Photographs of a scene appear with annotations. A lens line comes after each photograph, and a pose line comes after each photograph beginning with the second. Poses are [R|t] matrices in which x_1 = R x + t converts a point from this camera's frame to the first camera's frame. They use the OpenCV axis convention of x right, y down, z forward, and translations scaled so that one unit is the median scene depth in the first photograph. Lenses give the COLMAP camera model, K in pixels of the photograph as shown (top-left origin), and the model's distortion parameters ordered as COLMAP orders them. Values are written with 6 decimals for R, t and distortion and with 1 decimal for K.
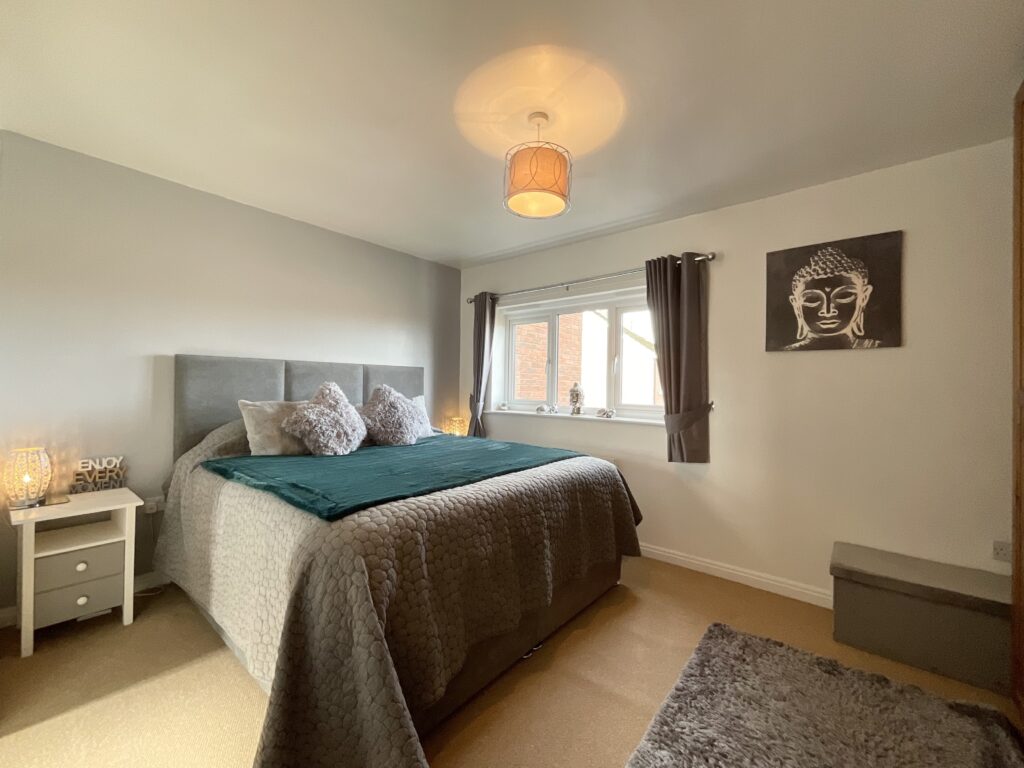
lens RADIAL K [[417.4, 0, 515.1], [0, 417.4, 383.1], [0, 0, 1]] dist [0.000609, -0.001150]
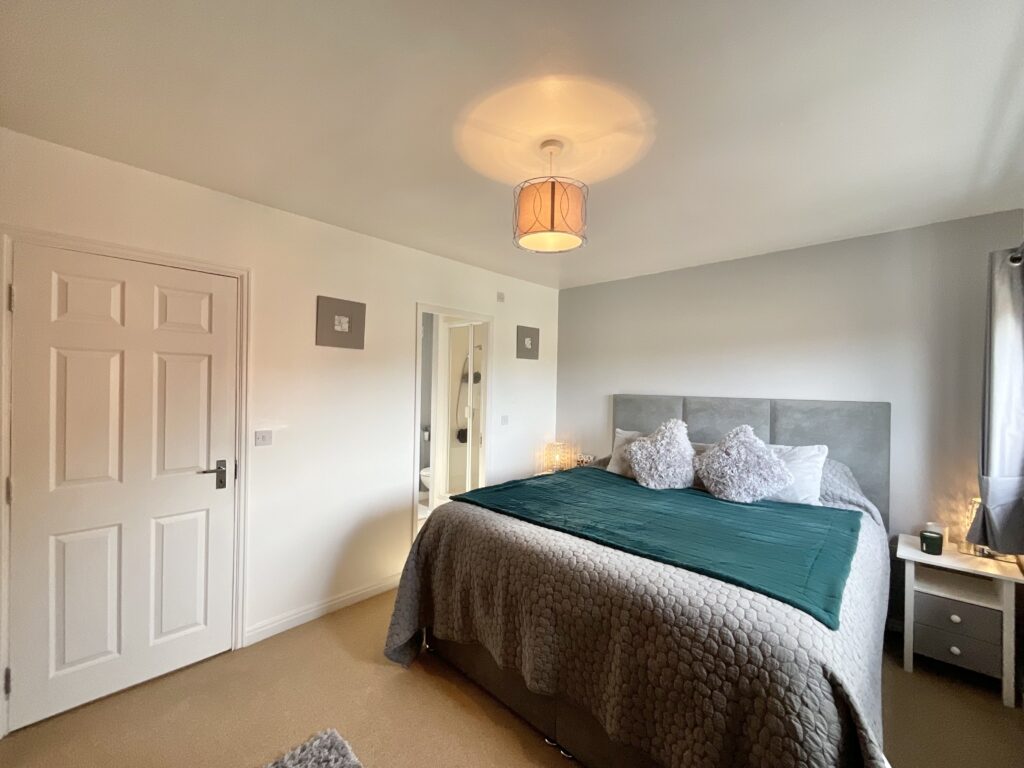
lens RADIAL K [[417.4, 0, 515.3], [0, 417.4, 386.6], [0, 0, 1]] dist [0.000609, -0.001150]
pose [[-0.052887, -0.012734, -0.998519, 0.629422], [-0.015001, 0.999816, -0.011956, -0.065042], [0.998488, 0.014346, -0.053068, 0.654212]]
